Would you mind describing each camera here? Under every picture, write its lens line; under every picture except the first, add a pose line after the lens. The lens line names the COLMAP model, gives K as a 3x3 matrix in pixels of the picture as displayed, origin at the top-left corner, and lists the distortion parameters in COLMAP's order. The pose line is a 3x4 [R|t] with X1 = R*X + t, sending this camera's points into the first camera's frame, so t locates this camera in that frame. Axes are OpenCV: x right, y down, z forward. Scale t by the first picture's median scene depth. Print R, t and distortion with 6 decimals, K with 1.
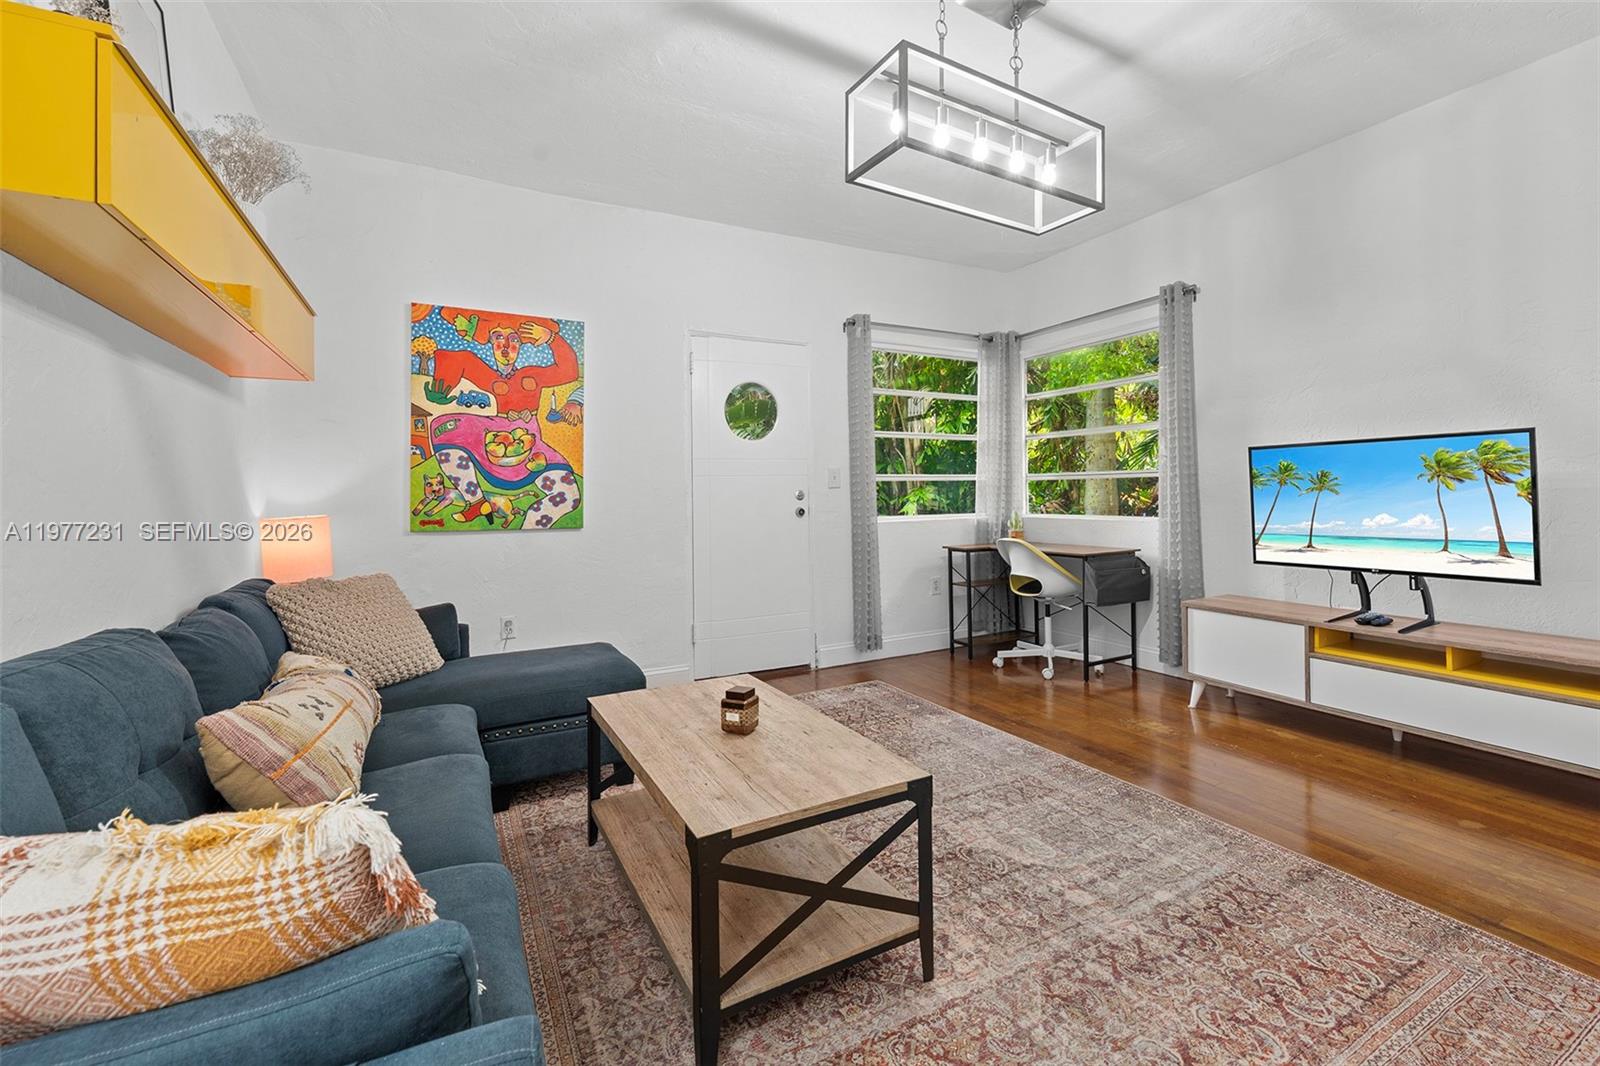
lens RADIAL K [[673.5, 0, 827.7], [0, 673.5, 492.2], [0, 0, 1]] dist [-0.000394, -0.000588]
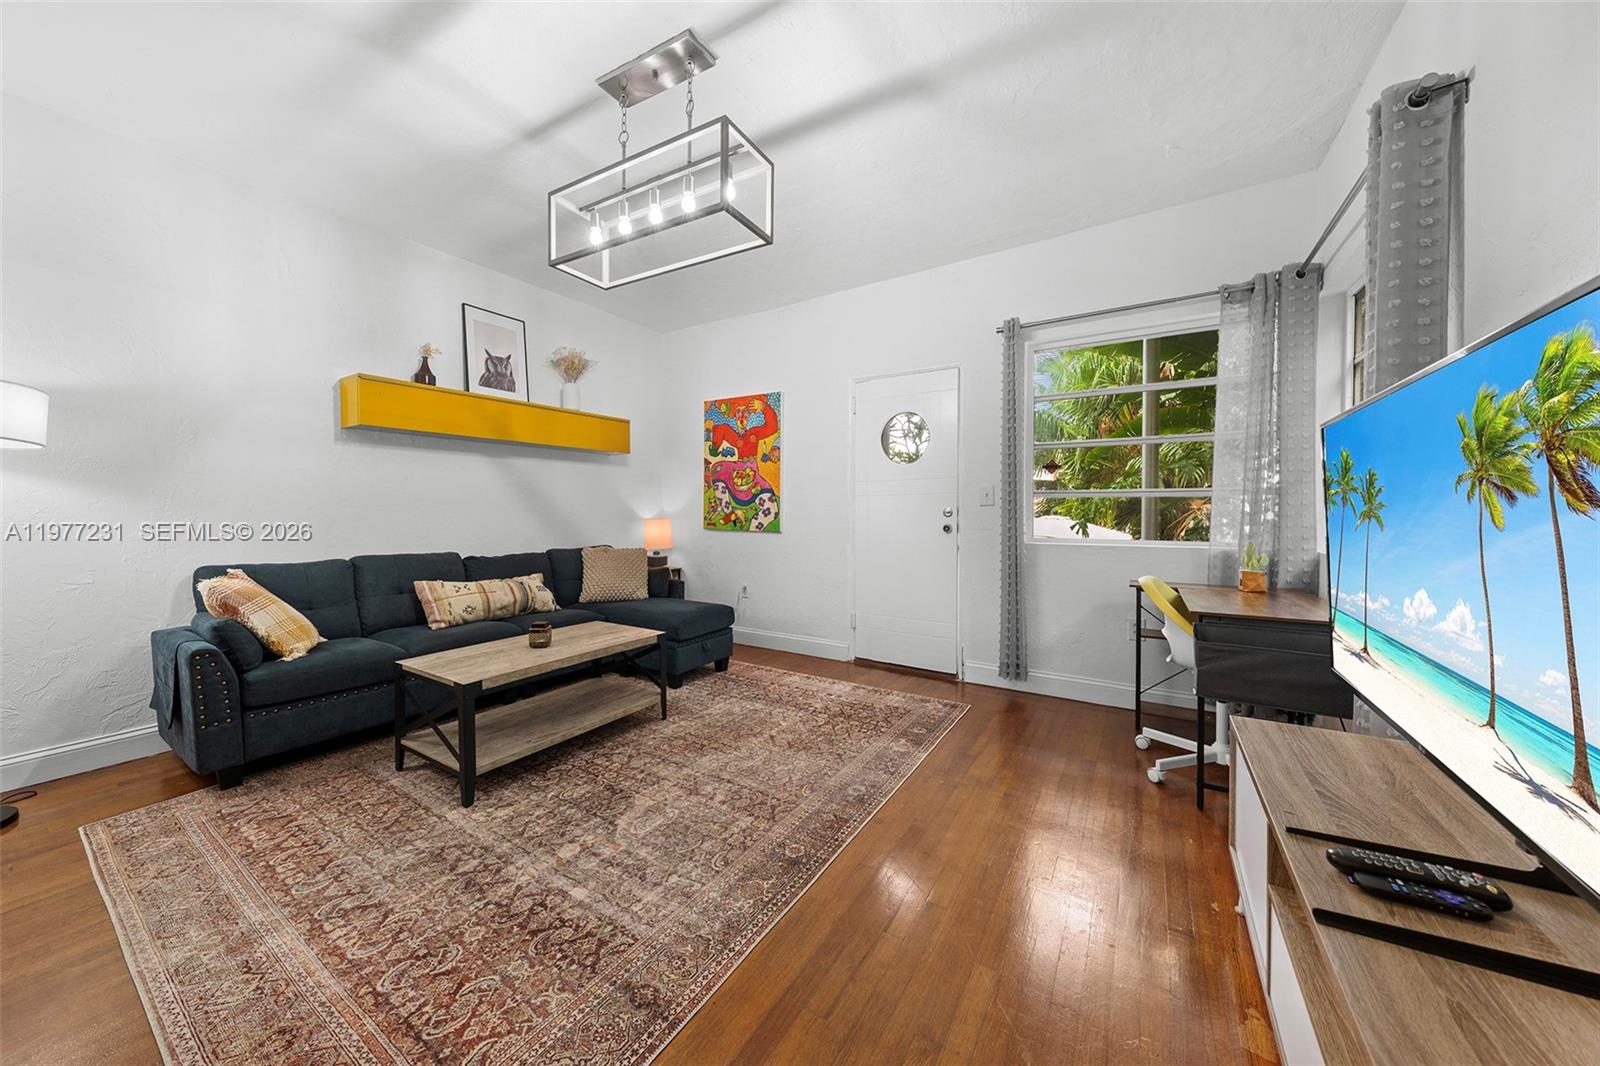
lens RADIAL K [[552.4, 0, 799.5], [0, 552.4, 523.9], [0, 0, 1]] dist [-0.004121, 0.000453]
pose [[0.479287, 0.034568, -0.876977, 0.767946], [-0.005223, 0.999319, 0.036536, -0.009765], [0.877643, -0.012931, 0.479141, 0.487853]]
